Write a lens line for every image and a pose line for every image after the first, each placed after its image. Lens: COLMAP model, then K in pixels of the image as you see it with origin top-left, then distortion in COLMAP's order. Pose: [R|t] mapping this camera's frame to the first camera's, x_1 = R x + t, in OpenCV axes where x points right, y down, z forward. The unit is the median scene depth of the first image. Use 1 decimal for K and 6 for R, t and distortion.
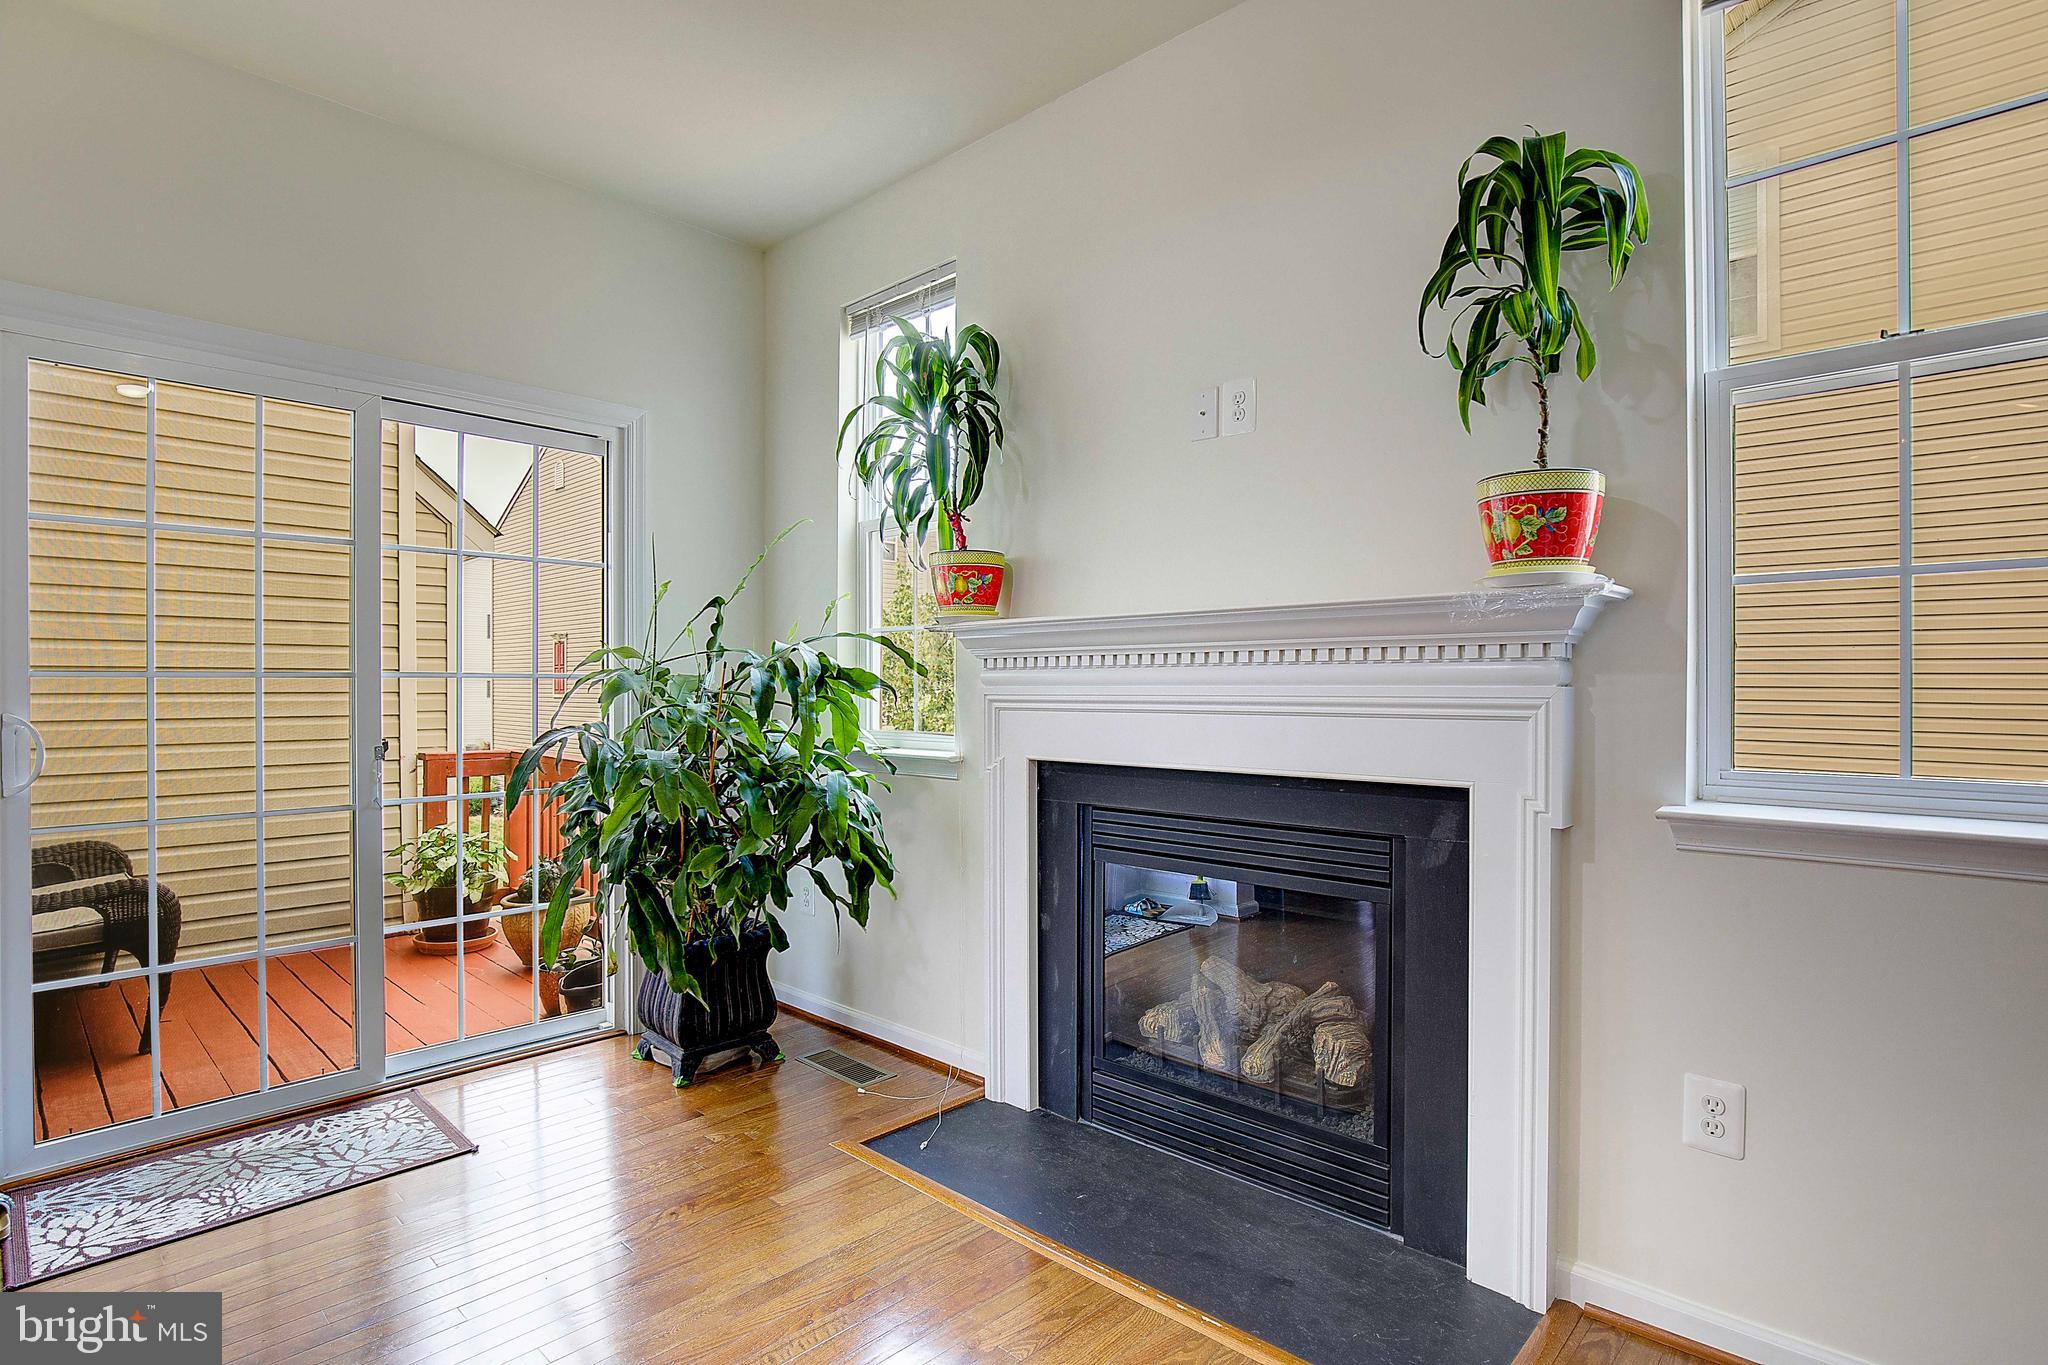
lens RADIAL K [[1015.7, 0, 1059.5], [0, 1015.7, 689.8], [0, 0, 1]] dist [-0.030592, 0.005726]
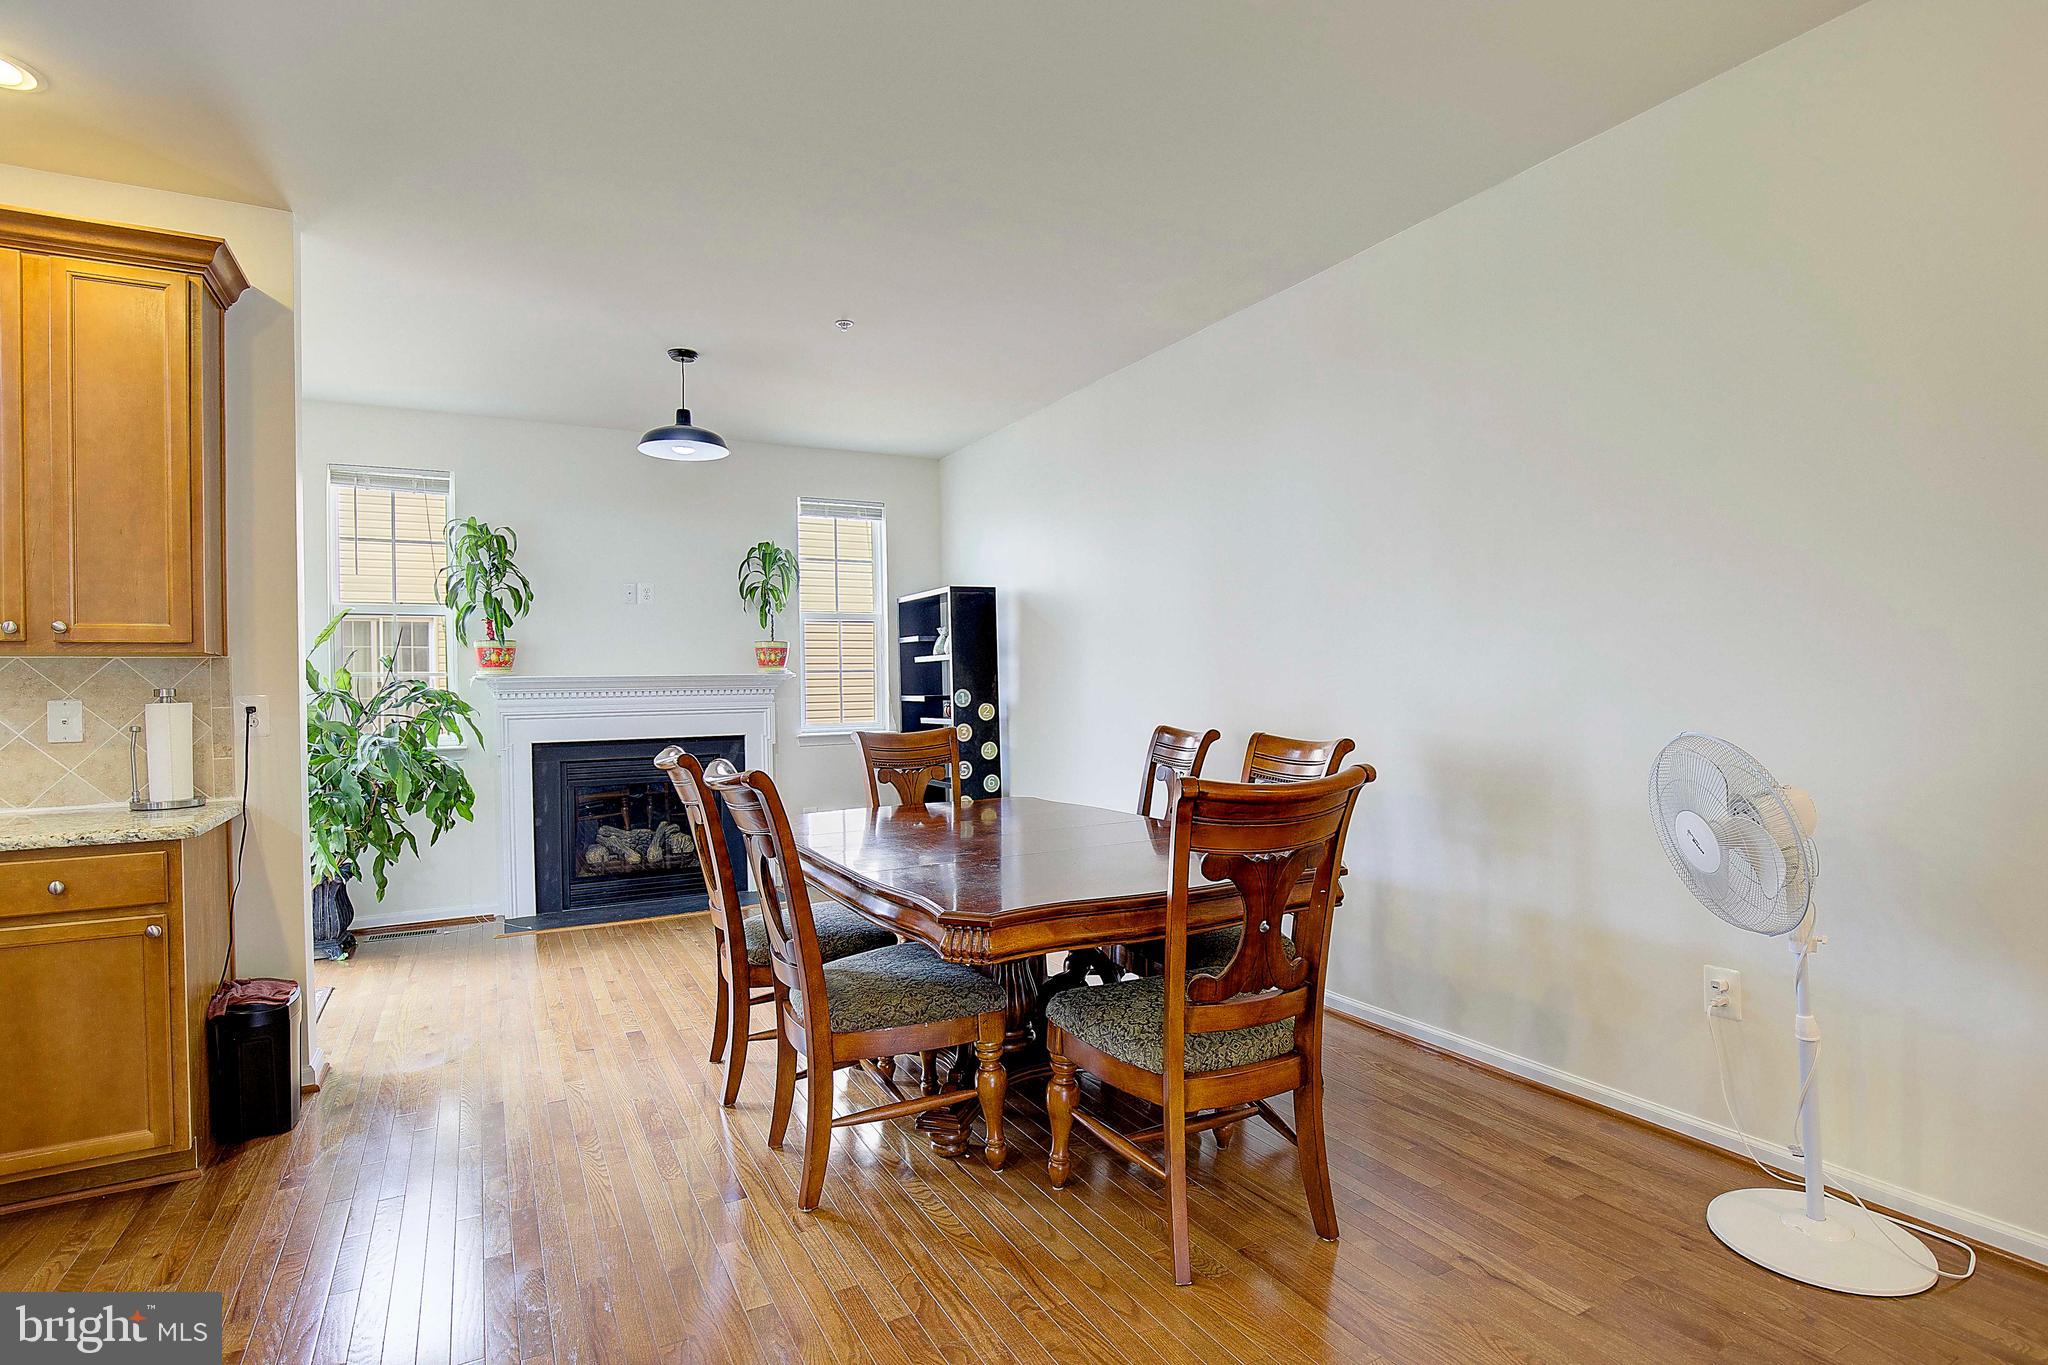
lens RADIAL K [[1015.7, 0, 1040.4], [0, 1015.7, 691.0], [0, 0, 1]] dist [-0.030592, 0.005726]
pose [[0.309937, -0.006891, 0.950732, -1.927130], [0.021704, 0.999764, 0.000171, -0.017440], [-0.950509, 0.020582, 0.310014, -0.715143]]
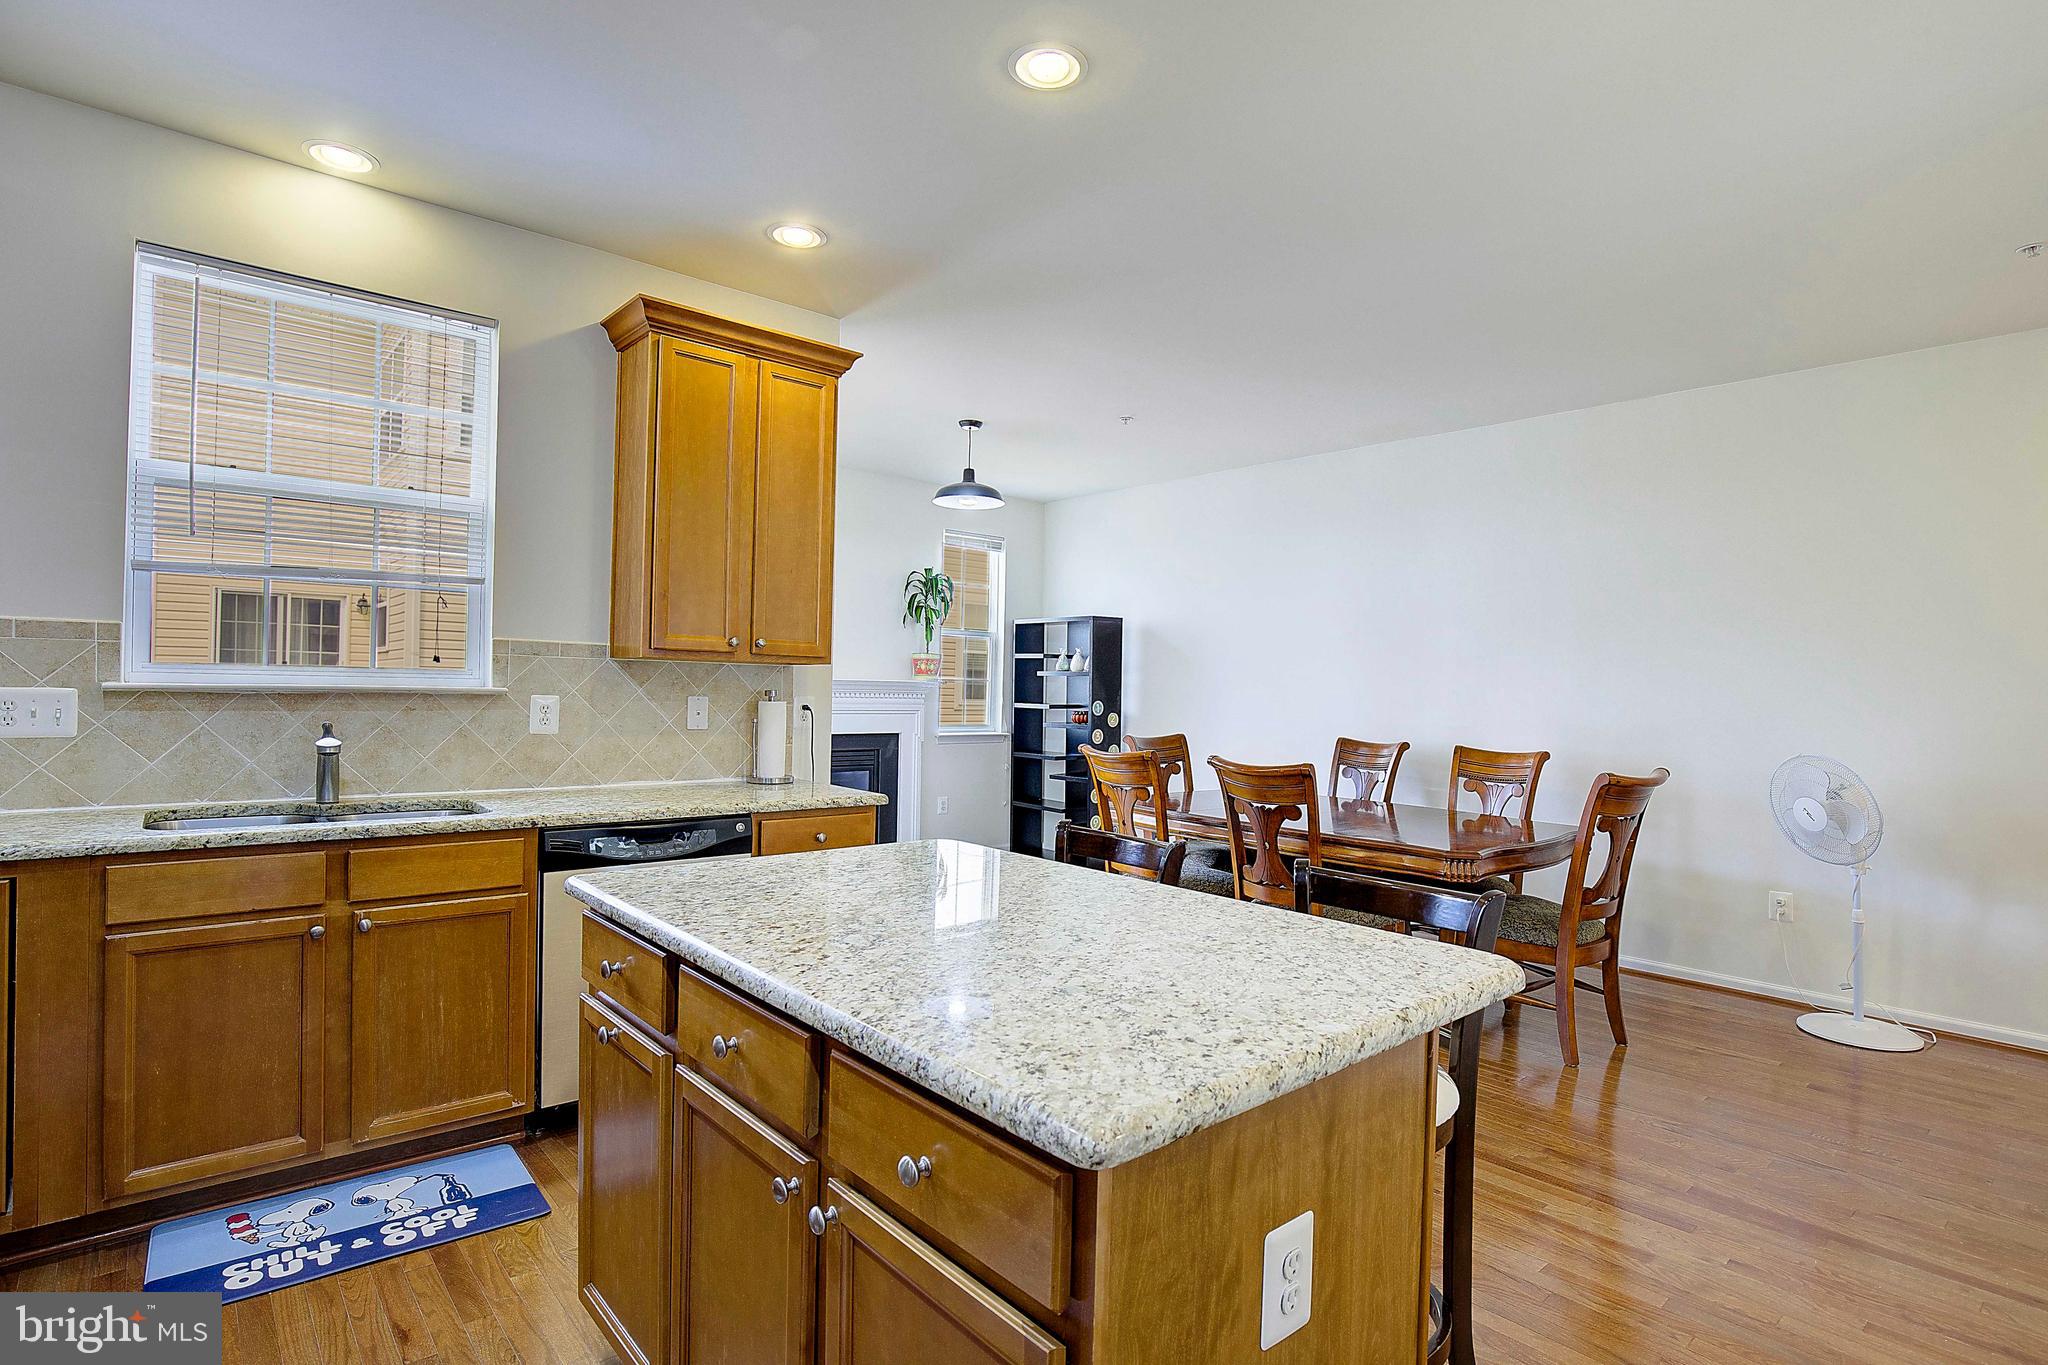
lens RADIAL K [[1015.7, 0, 1036.9], [0, 1015.7, 690.5], [0, 0, 1]] dist [-0.030592, 0.005726]
pose [[0.104321, 0.004385, 0.994534, -2.655527], [-0.017231, 0.999848, -0.002601, -0.045766], [-0.994394, -0.016865, 0.104381, 0.112358]]
